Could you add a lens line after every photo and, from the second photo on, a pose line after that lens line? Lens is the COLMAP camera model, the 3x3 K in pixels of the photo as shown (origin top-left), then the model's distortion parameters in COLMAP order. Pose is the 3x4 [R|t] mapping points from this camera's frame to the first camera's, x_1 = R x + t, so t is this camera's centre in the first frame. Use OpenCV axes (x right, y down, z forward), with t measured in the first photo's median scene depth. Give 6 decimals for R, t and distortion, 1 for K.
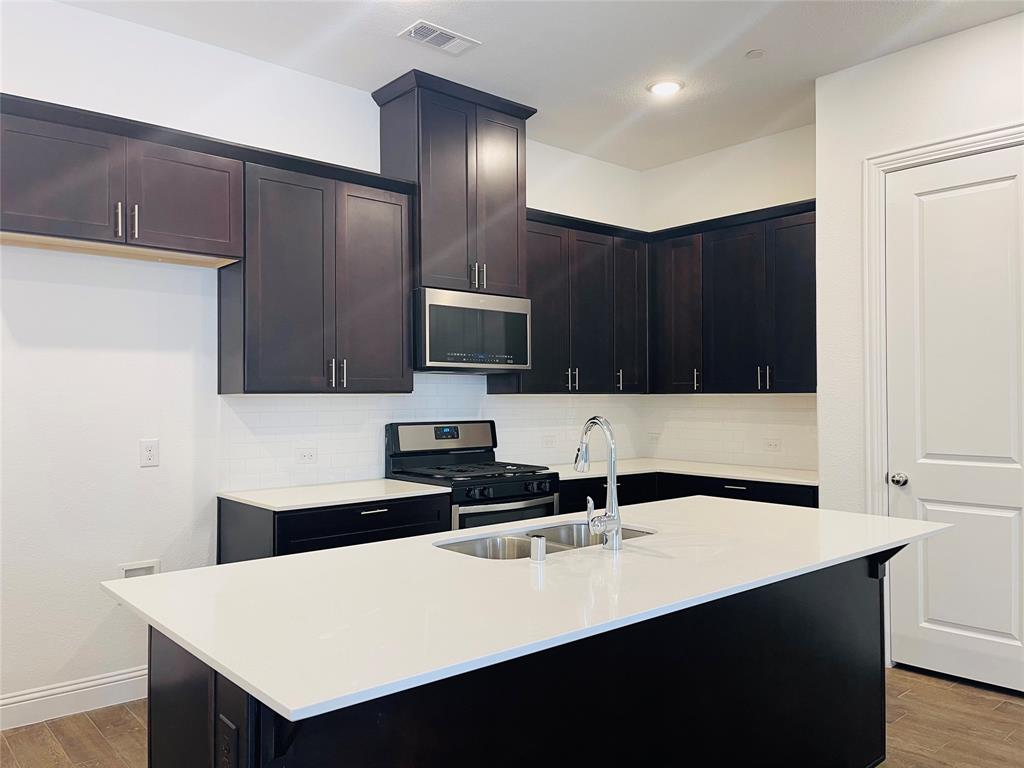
lens RADIAL K [[776.9, 0, 512.8], [0, 776.9, 386.2], [0, 0, 1]] dist [0.065325, -0.091771]
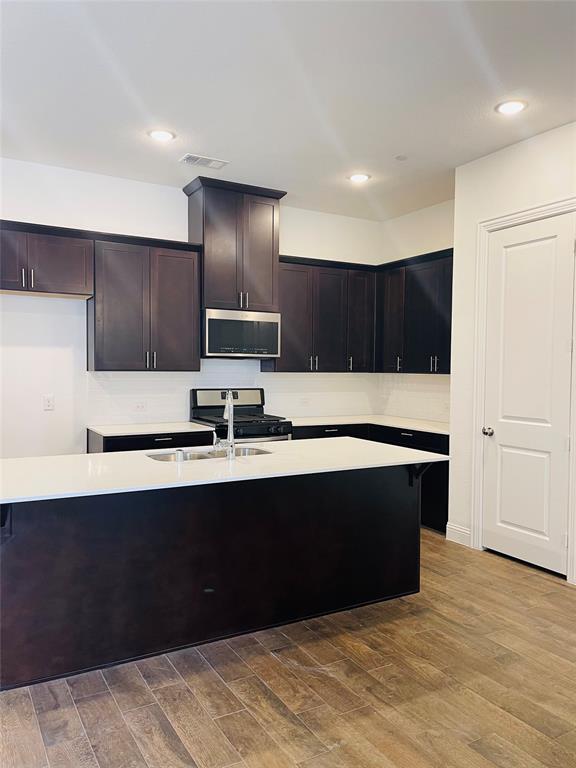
lens RADIAL K [[582.7, 0, 289.9], [0, 582.7, 387.0], [0, 0, 1]] dist [0.065325, -0.091771]
pose [[0.981103, 0.019687, -0.192483, 0.293539], [-0.010268, 0.998706, 0.049812, -0.021527], [0.193214, -0.046894, 0.980035, -0.191338]]
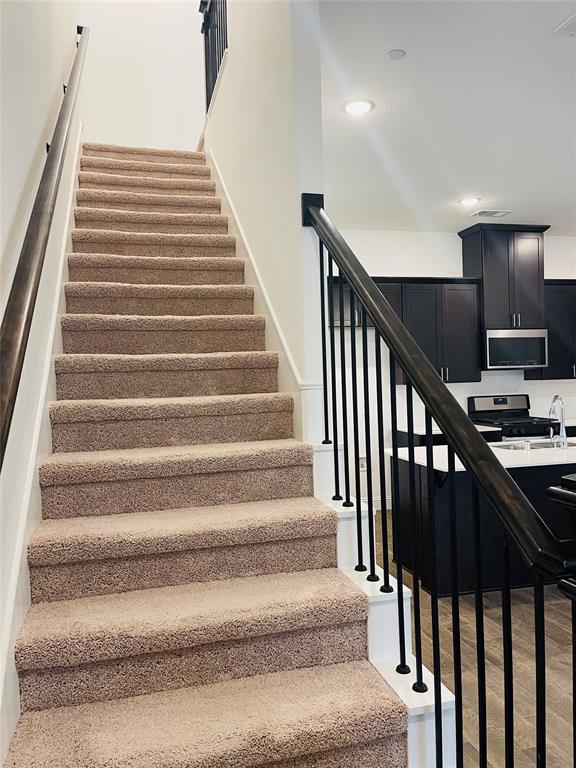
lens RADIAL K [[582.7, 0, 294.2], [0, 582.7, 386.1], [0, 0, 1]] dist [0.065325, -0.091771]
pose [[0.899350, -0.014043, -0.437004, 0.097126], [0.031022, 0.999015, 0.031739, -0.042008], [0.436128, -0.042101, 0.898899, -0.563979]]
